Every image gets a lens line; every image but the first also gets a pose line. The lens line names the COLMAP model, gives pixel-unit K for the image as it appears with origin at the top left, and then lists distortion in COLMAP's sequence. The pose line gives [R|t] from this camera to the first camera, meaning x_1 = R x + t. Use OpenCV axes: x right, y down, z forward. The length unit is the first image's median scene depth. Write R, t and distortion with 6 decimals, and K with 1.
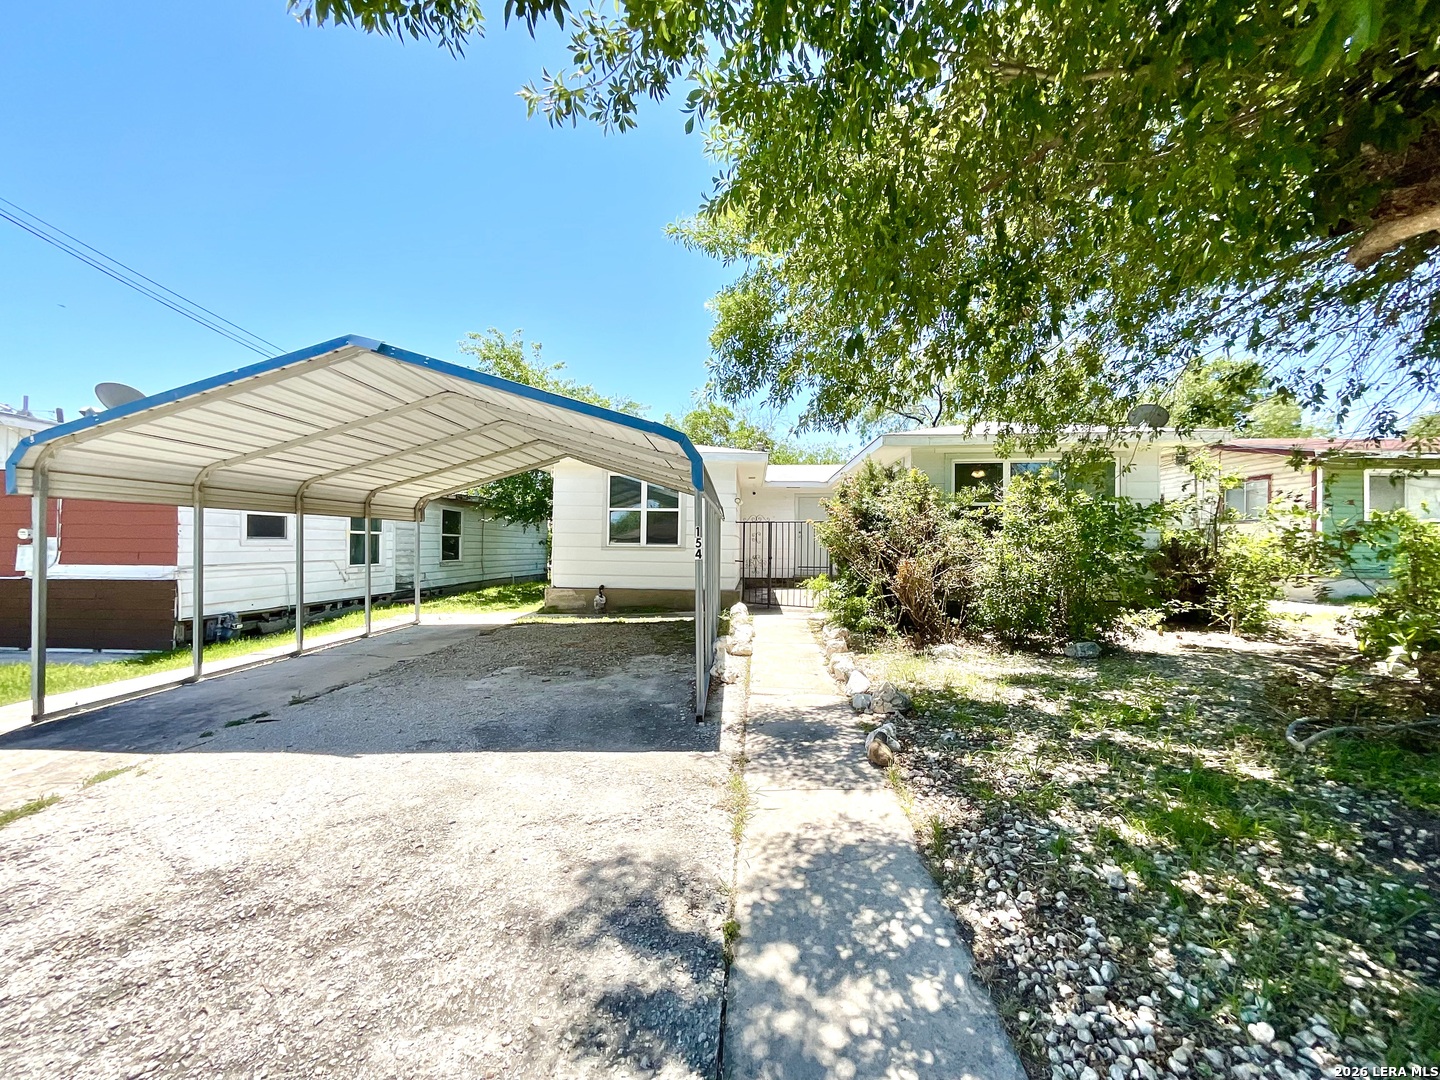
lens RADIAL K [[576.1, 0, 726.7], [0, 576.1, 539.9], [0, 0, 1]] dist [0.001784, 0.000082]
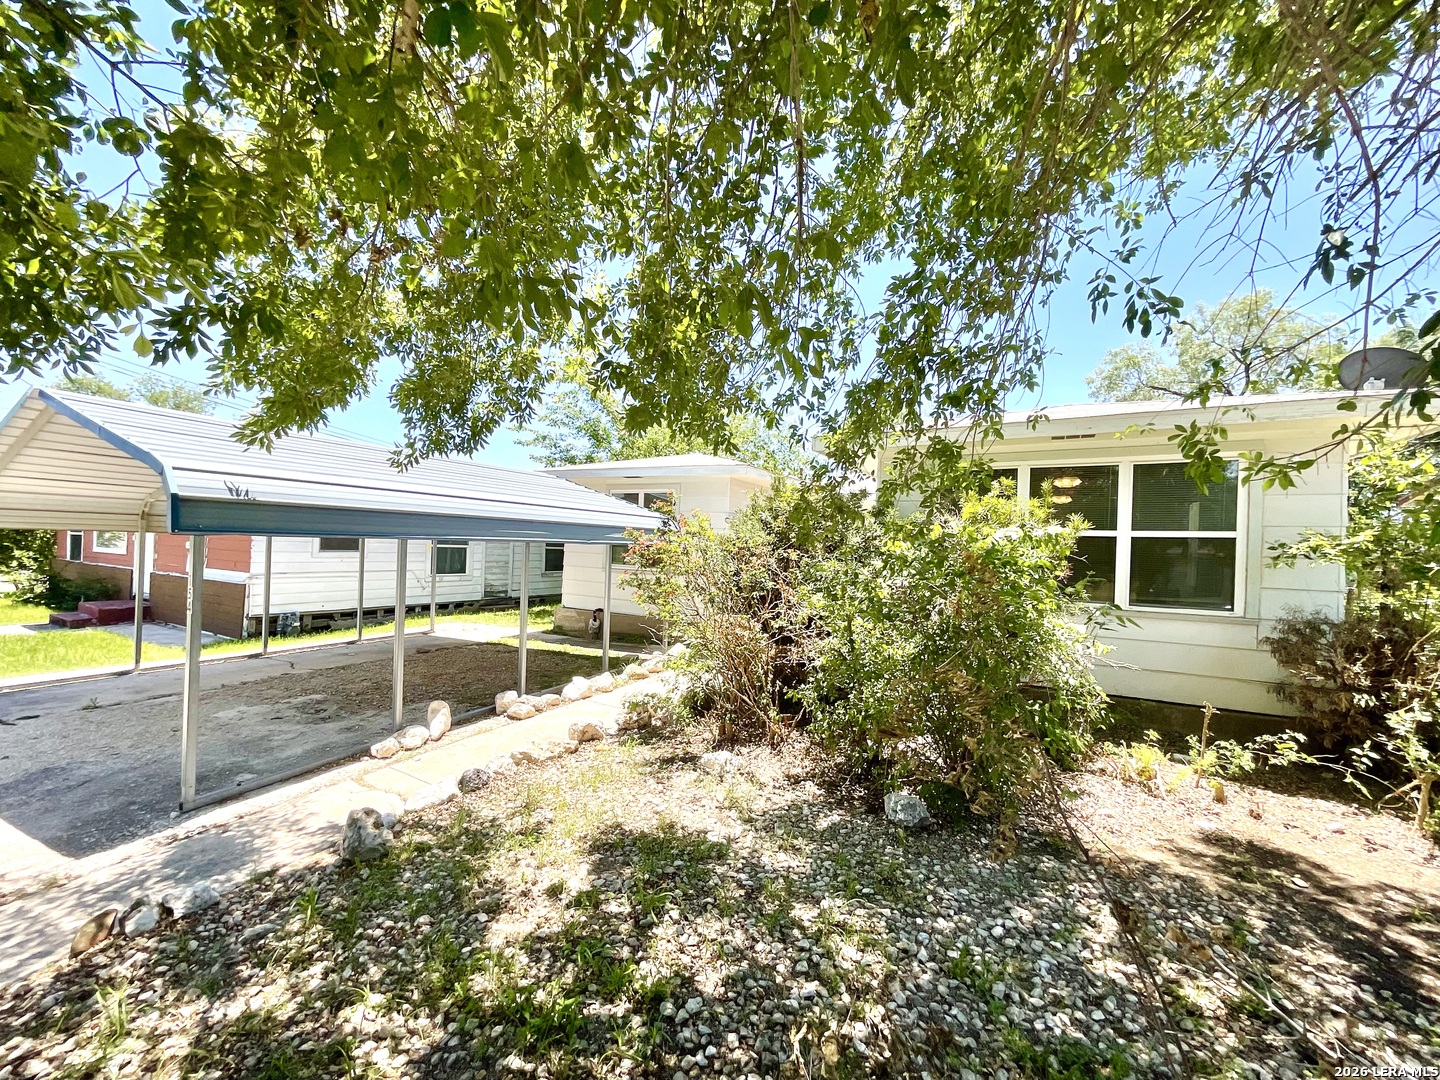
lens RADIAL K [[576.1, 0, 716.0], [0, 576.1, 544.6], [0, 0, 1]] dist [0.001784, 0.000082]
pose [[0.899202, 0.024561, -0.436844, 0.445862], [-0.027420, 0.999624, -0.000238, -0.039314], [0.436674, 0.012192, 0.899537, 0.261228]]
